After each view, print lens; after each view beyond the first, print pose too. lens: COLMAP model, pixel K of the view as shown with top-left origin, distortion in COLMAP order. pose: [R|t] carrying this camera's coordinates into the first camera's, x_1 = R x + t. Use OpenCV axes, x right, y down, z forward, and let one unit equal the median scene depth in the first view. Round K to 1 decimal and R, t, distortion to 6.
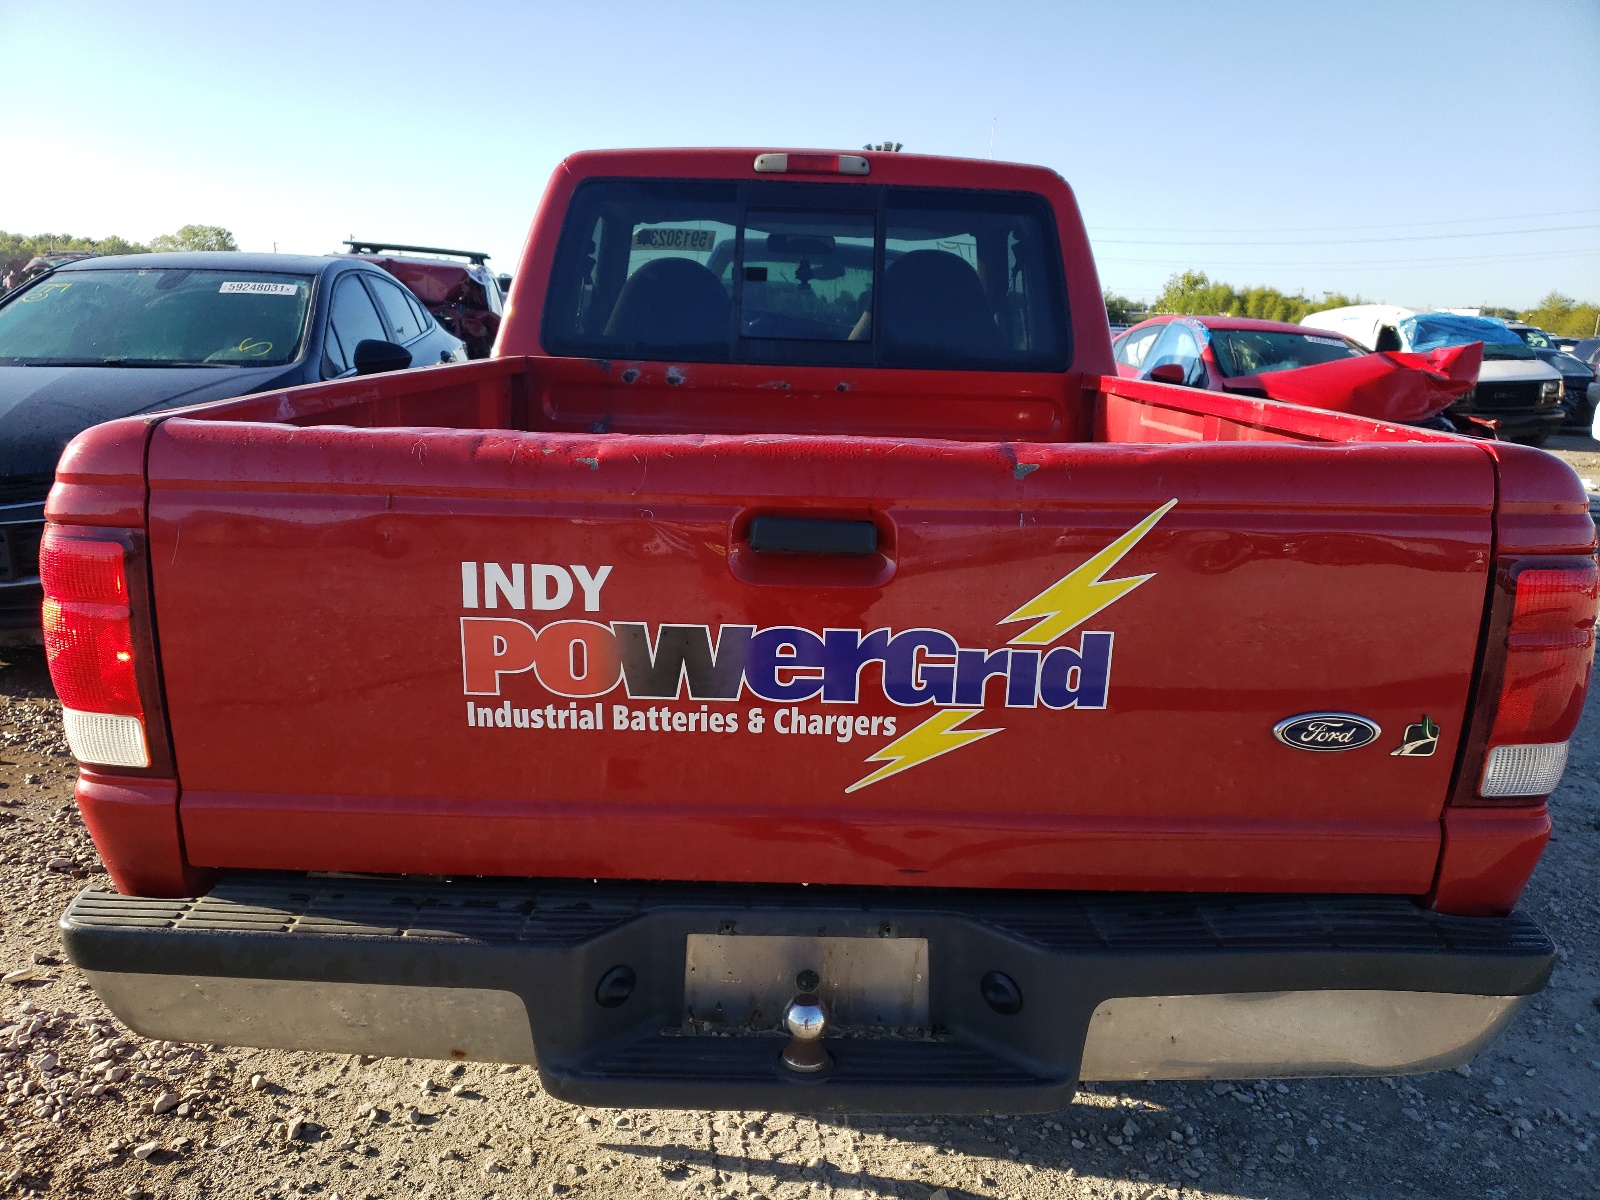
lens RADIAL K [[1235.3, 0, 792.7], [0, 1235.3, 607.9], [0, 0, 1]] dist [0.117457, -0.169091]
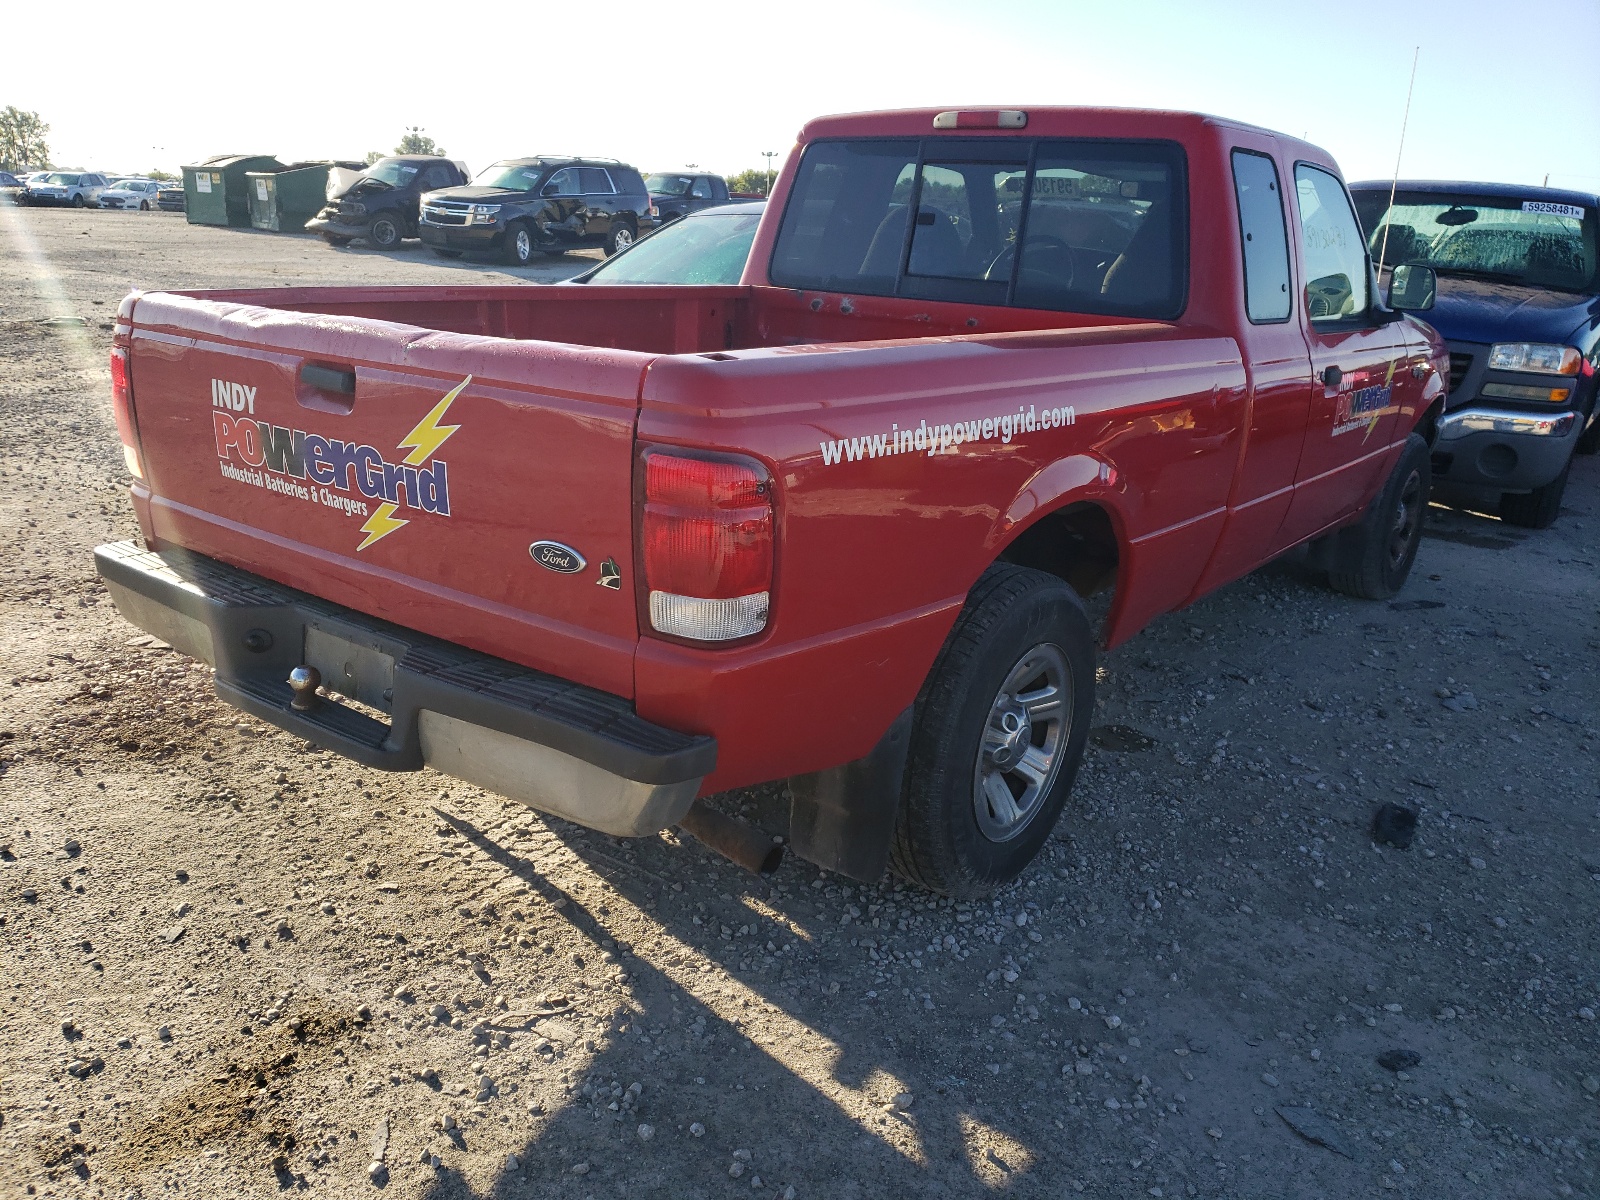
lens RADIAL K [[1240.4, 0, 790.8], [0, 1240.4, 595.7], [0, 0, 1]] dist [0.004454, -0.000065]
pose [[0.795765, 0.179001, -0.578548, 1.405731], [-0.162513, 0.983398, 0.080732, -0.009112], [0.583394, 0.029777, 0.811643, 0.064361]]
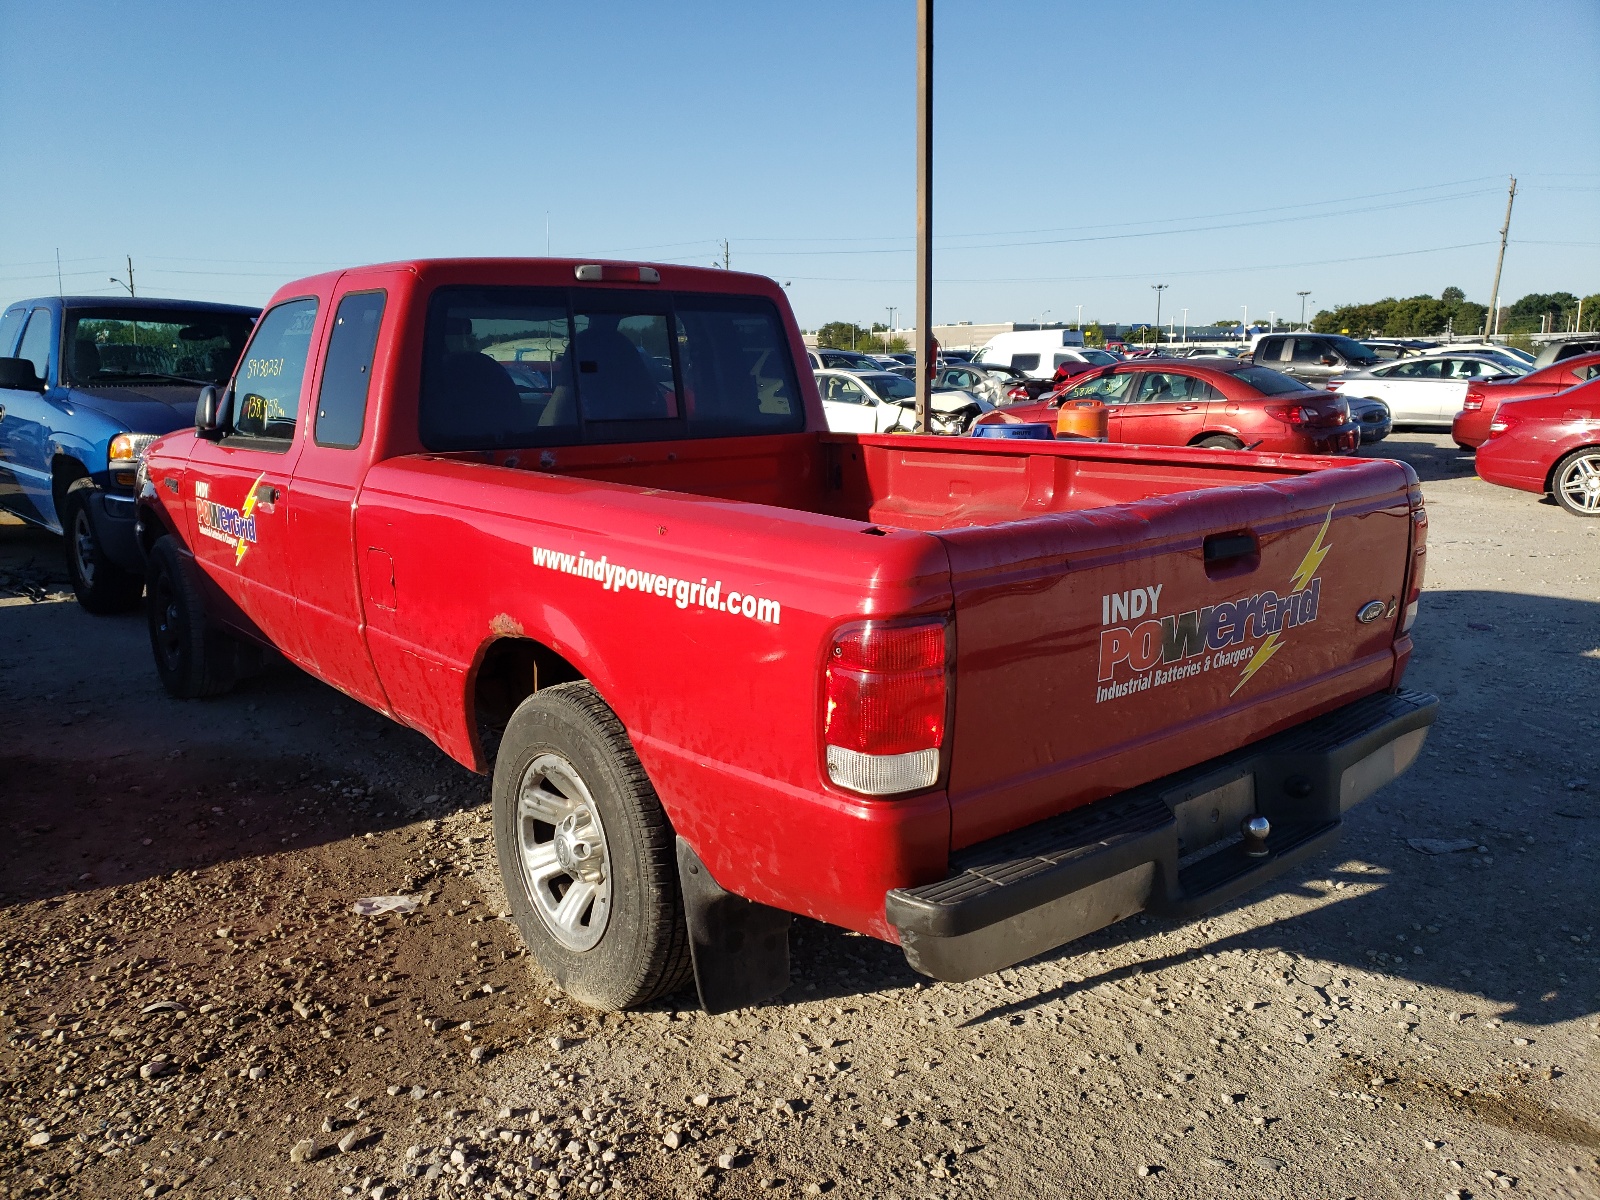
lens RADIAL K [[1240.4, 0, 790.8], [0, 1240.4, 595.7], [0, 0, 1]] dist [0.004454, -0.000065]
pose [[0.772956, -0.159693, 0.614034, -1.474430], [0.177805, 0.983546, 0.031970, -0.151750], [-0.609036, 0.084467, 0.788632, 0.015015]]
